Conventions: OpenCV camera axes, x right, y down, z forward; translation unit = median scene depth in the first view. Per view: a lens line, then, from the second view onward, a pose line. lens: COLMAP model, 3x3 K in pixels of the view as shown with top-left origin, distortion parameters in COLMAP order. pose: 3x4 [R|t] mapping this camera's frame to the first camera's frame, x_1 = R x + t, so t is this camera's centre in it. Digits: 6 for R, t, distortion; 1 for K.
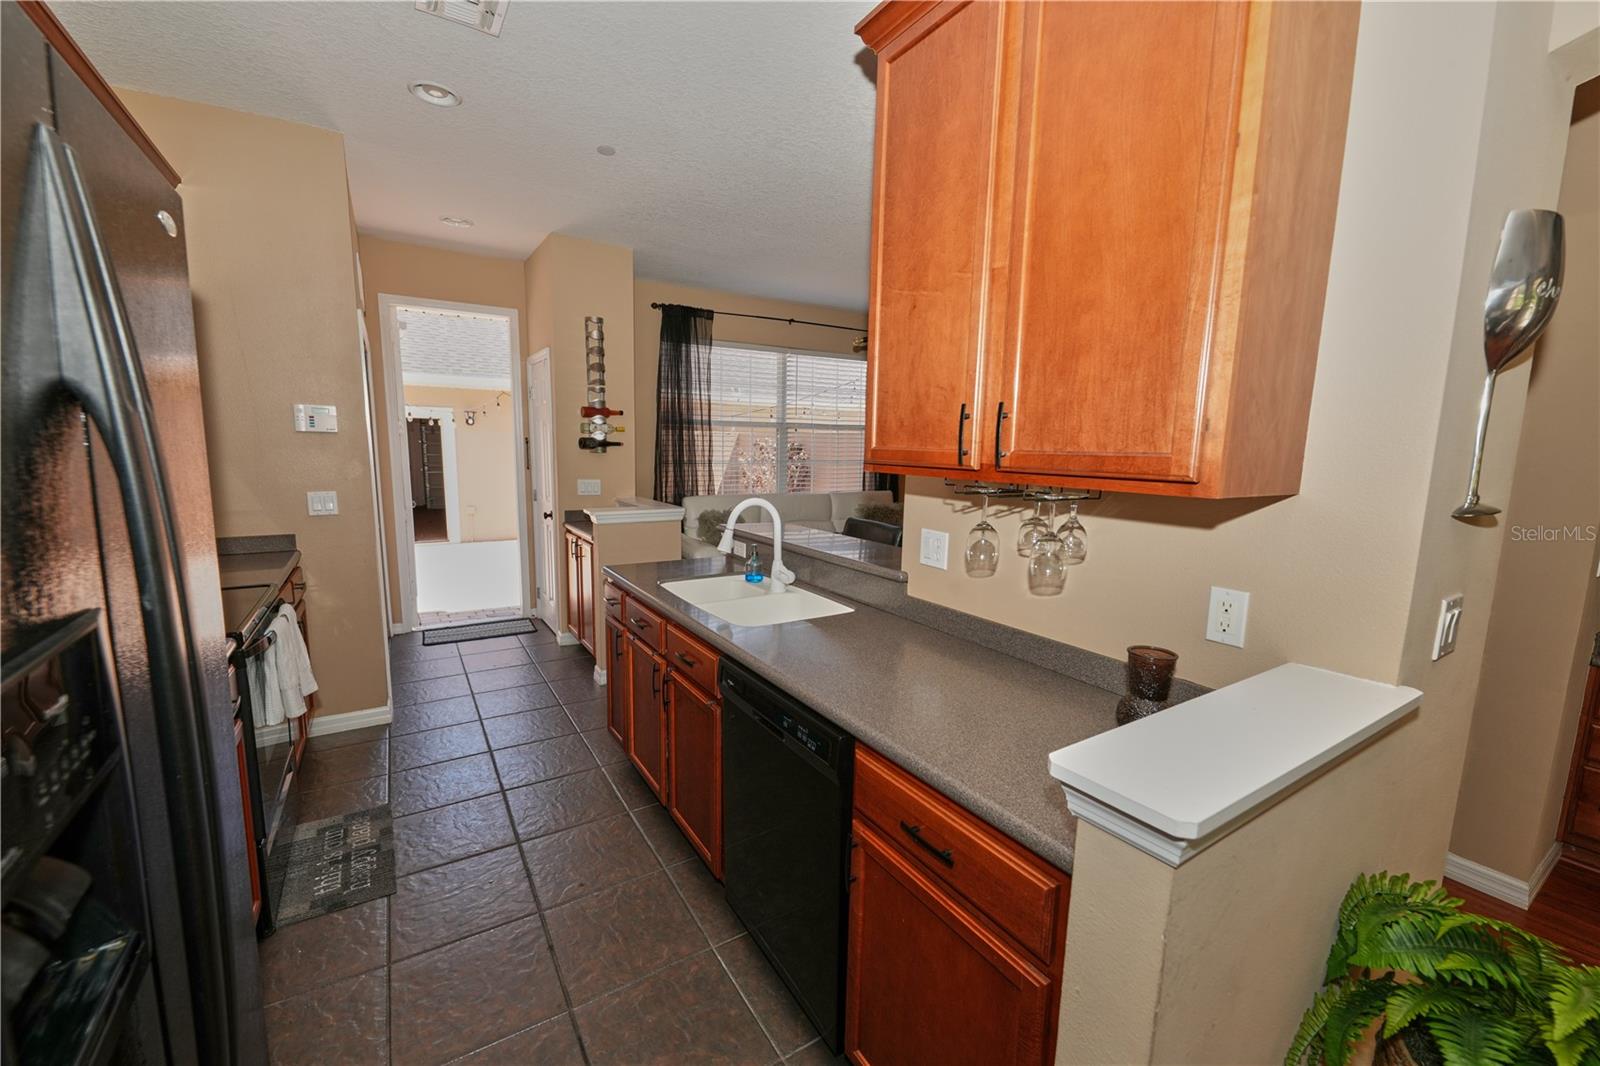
lens RADIAL K [[641.0, 0, 799.2], [0, 641.0, 538.4], [0, 0, 1]] dist [0.012254, -0.007831]
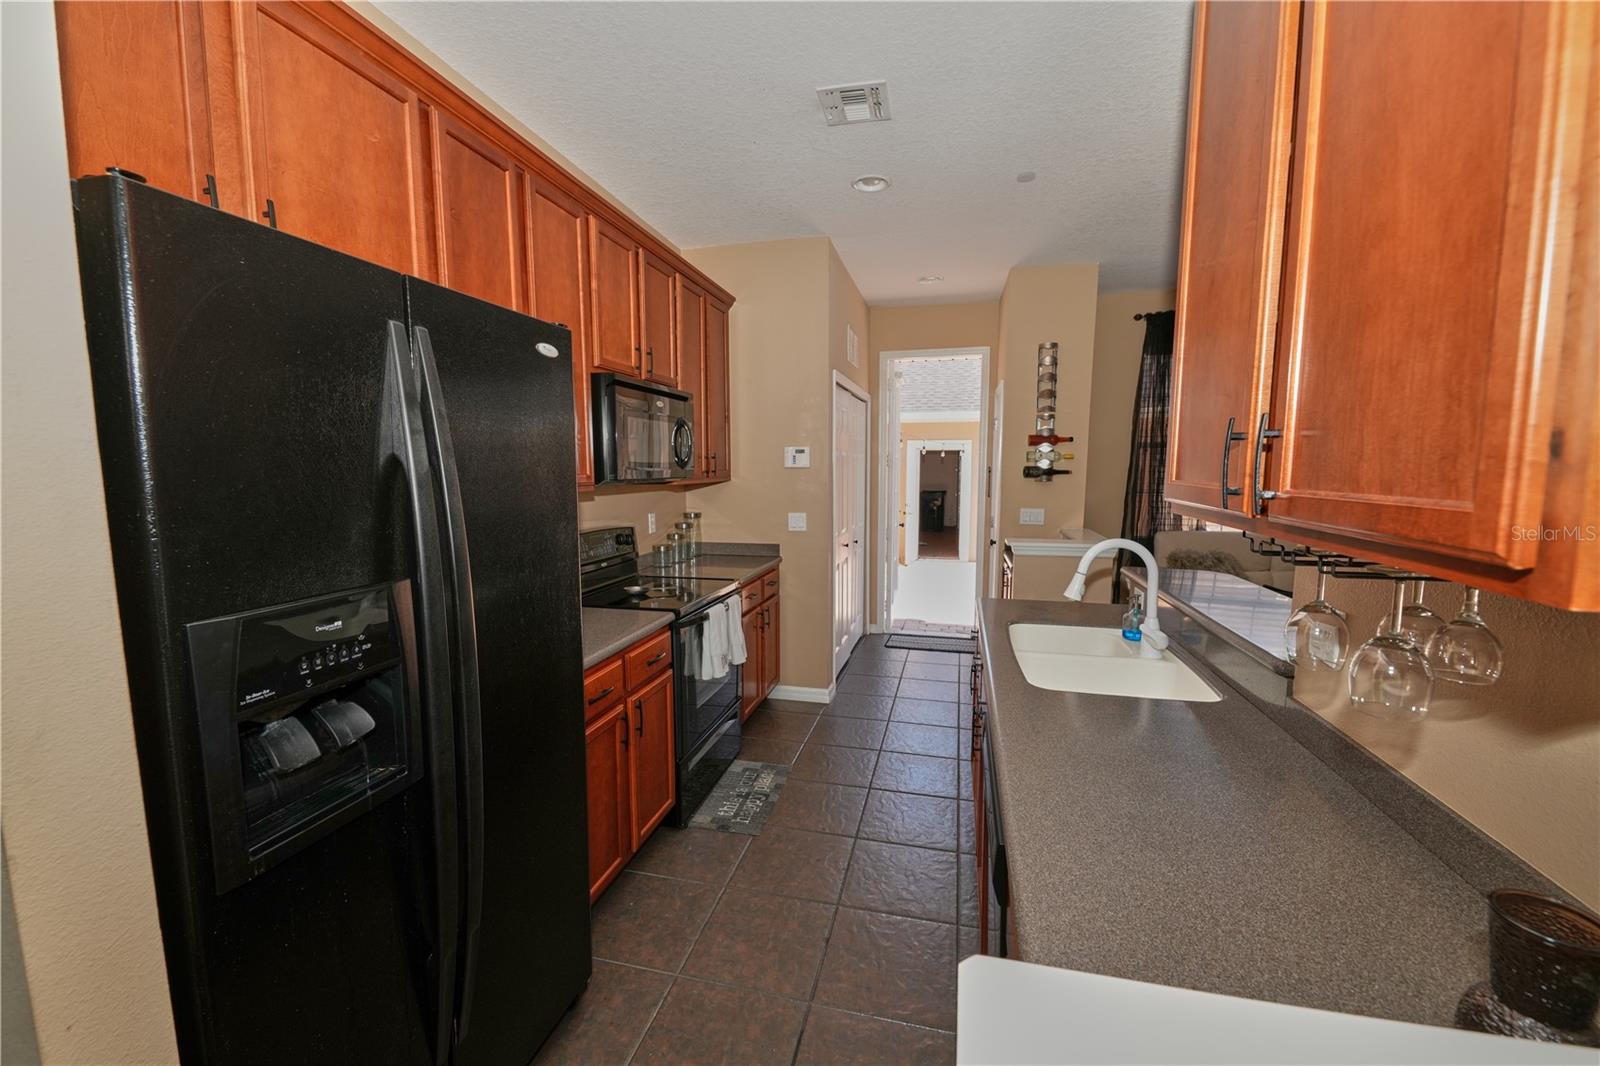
lens RADIAL K [[641.0, 0, 799.8], [0, 641.0, 537.4], [0, 0, 1]] dist [0.012254, -0.007831]
pose [[0.695552, 0.061094, -0.715874, 0.132707], [-0.090353, 0.995906, -0.002795, -0.013755], [0.712772, 0.066625, 0.698224, 0.069672]]
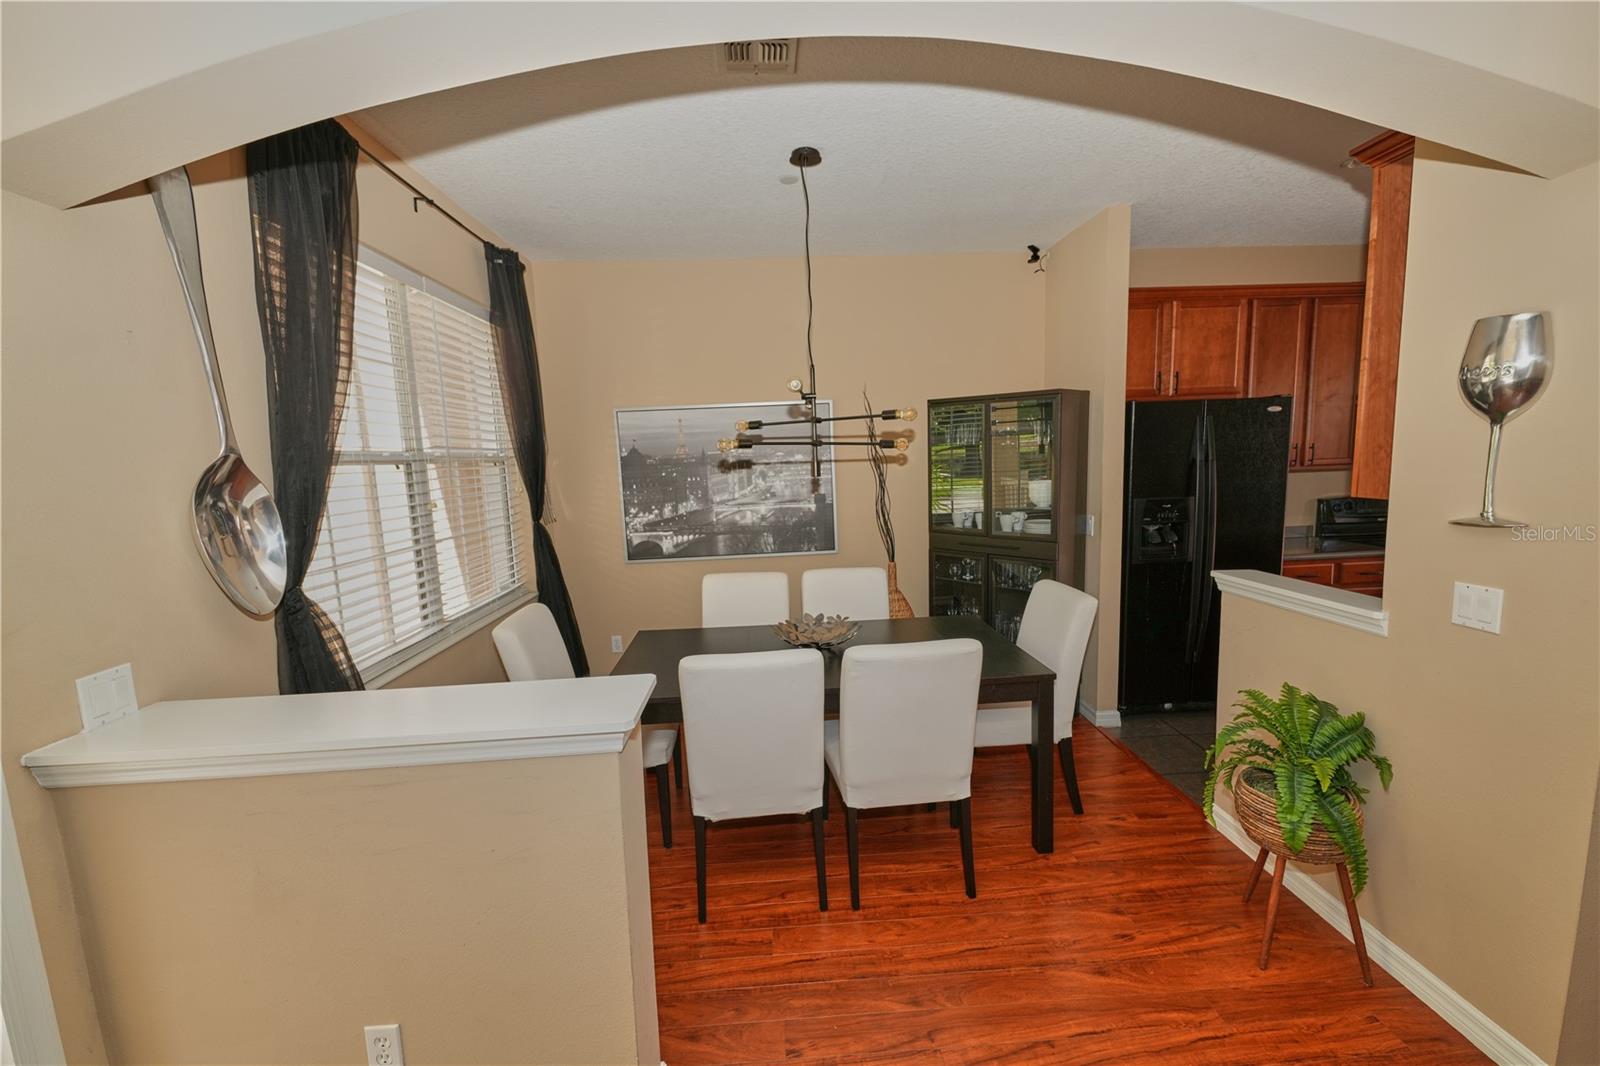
lens RADIAL K [[641.0, 0, 801.0], [0, 641.0, 536.4], [0, 0, 1]] dist [0.012254, -0.007831]
pose [[-0.489814, 0.108518, -0.865047, 0.778502], [-0.101541, 0.978369, 0.180230, -0.030992], [0.865894, 0.176117, -0.468200, 0.097729]]
